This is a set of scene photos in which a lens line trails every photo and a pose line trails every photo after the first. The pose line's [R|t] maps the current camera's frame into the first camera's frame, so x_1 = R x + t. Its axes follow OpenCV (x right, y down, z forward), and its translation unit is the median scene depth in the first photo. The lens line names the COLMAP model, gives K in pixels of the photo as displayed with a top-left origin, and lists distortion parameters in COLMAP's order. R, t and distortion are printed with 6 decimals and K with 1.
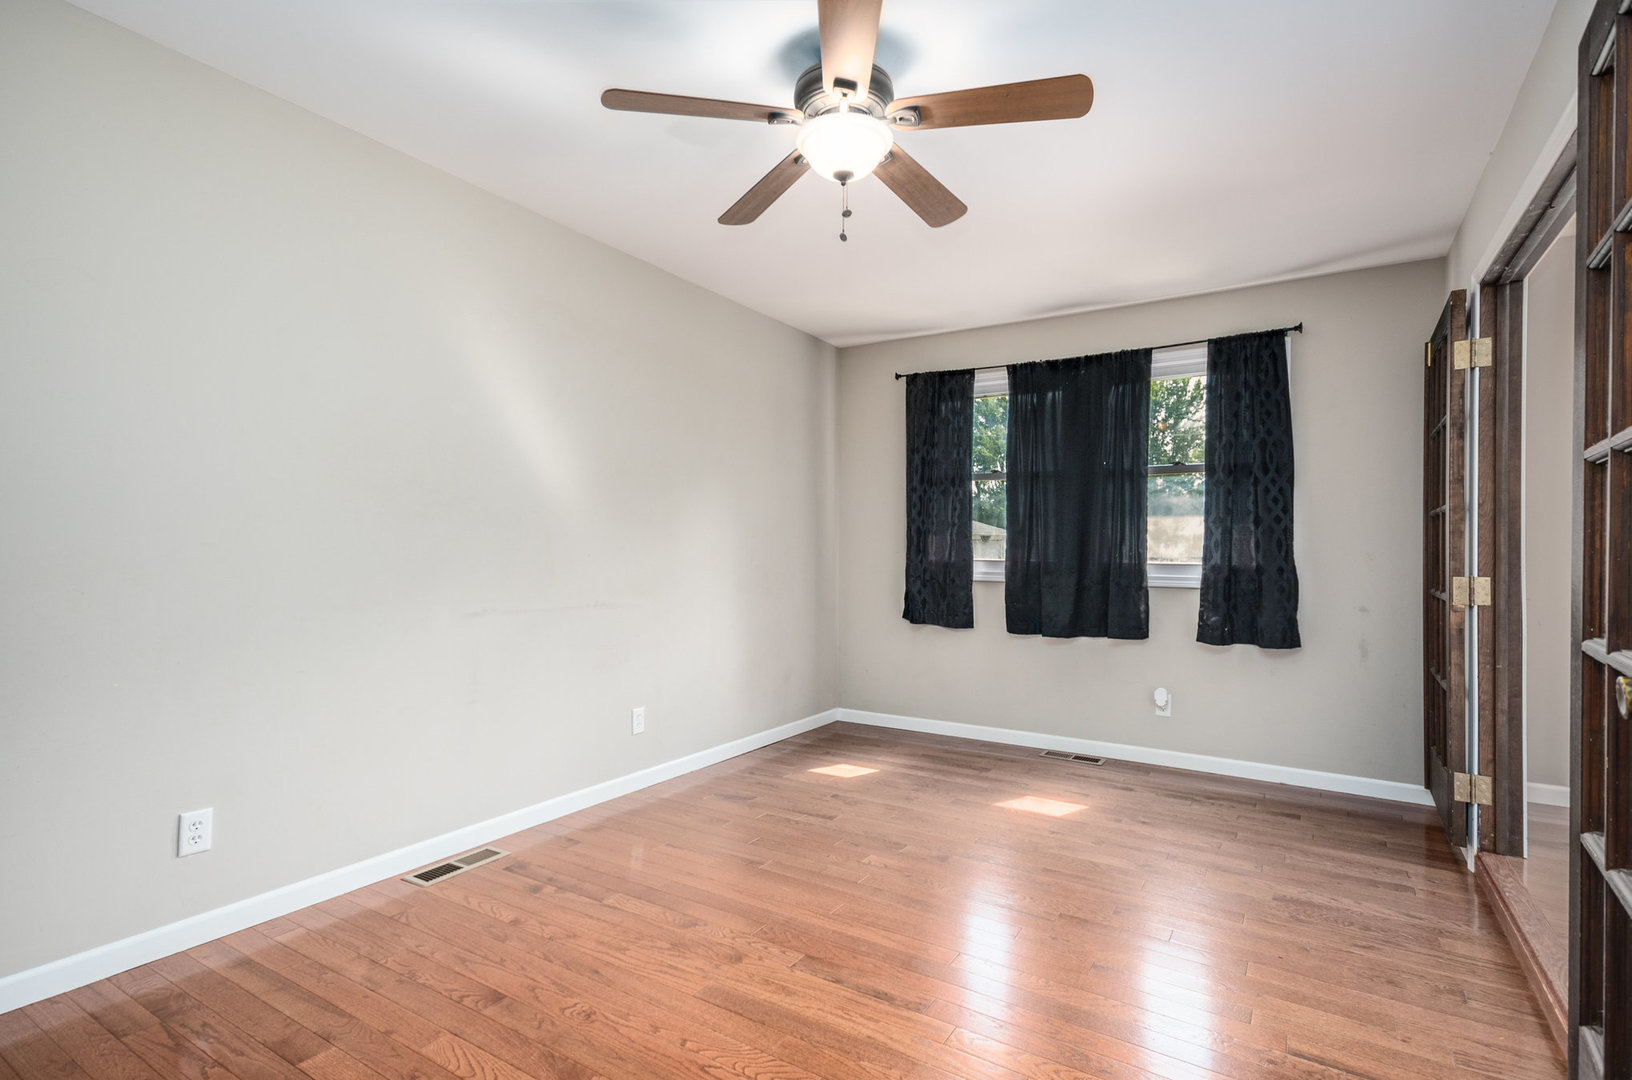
lens RADIAL K [[789.9, 0, 812.2], [0, 789.9, 550.7], [0, 0, 1]] dist [0.015355, 0.000381]
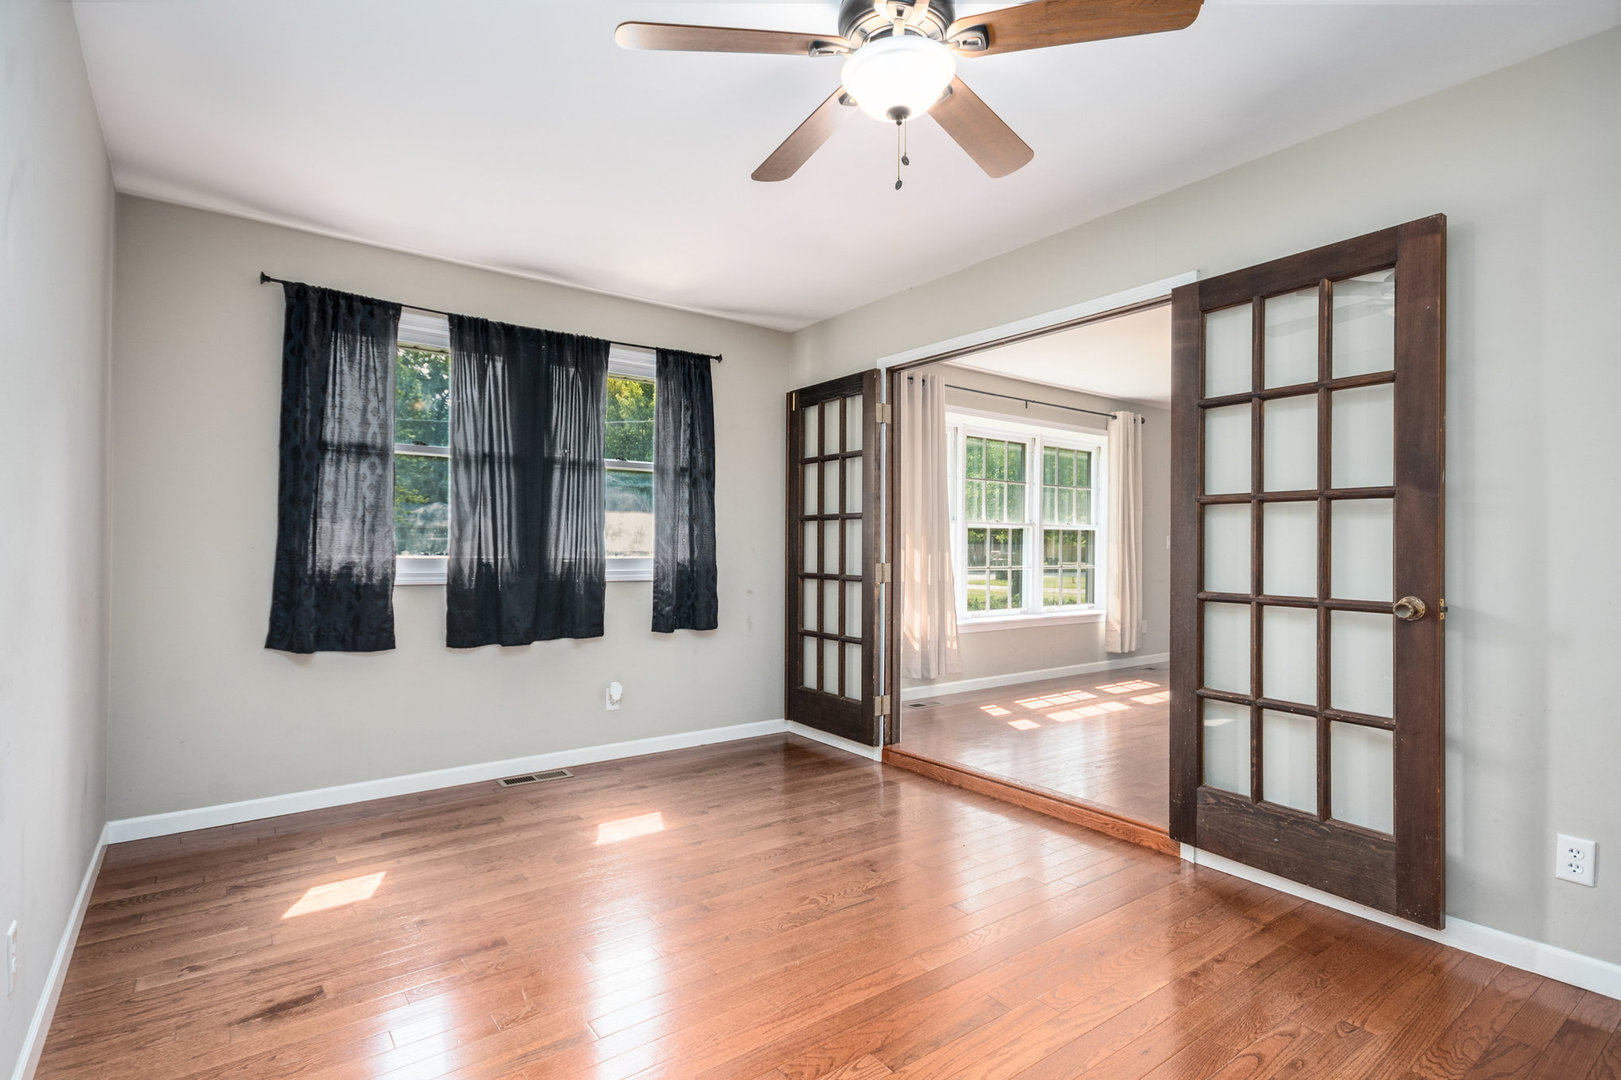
lens RADIAL K [[803.0, 0, 810.7], [0, 803.0, 541.8], [0, 0, 1]] dist [0.002965, 0.000474]
pose [[0.348707, 0.000465, 0.937232, -0.448388], [-0.000621, 1.000000, -0.000266, -0.004616], [-0.937231, -0.000489, 0.348707, 0.434636]]
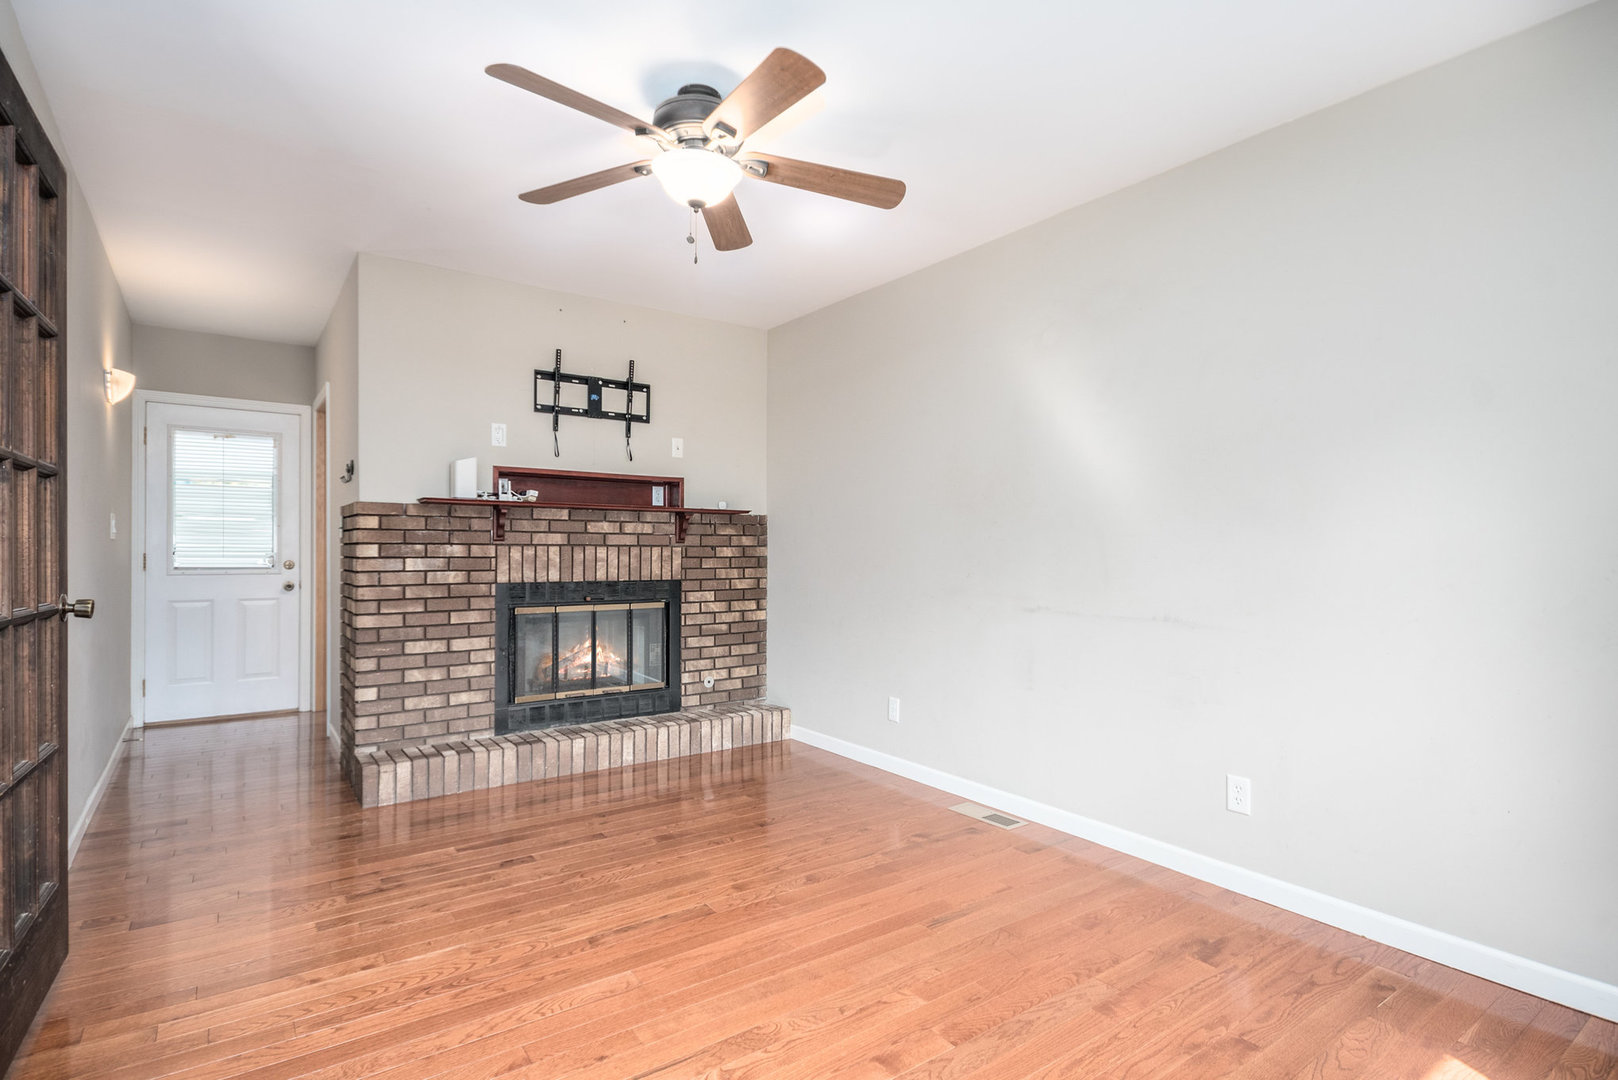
lens RADIAL K [[801.5, 0, 807.3], [0, 801.5, 540.5], [0, 0, 1]] dist [0.002965, 0.000474]
pose [[-0.377229, -0.015981, -0.925982, 0.555406], [-0.004590, 0.999871, -0.015386, 0.001546], [0.926109, -0.001553, -0.377253, 0.858943]]
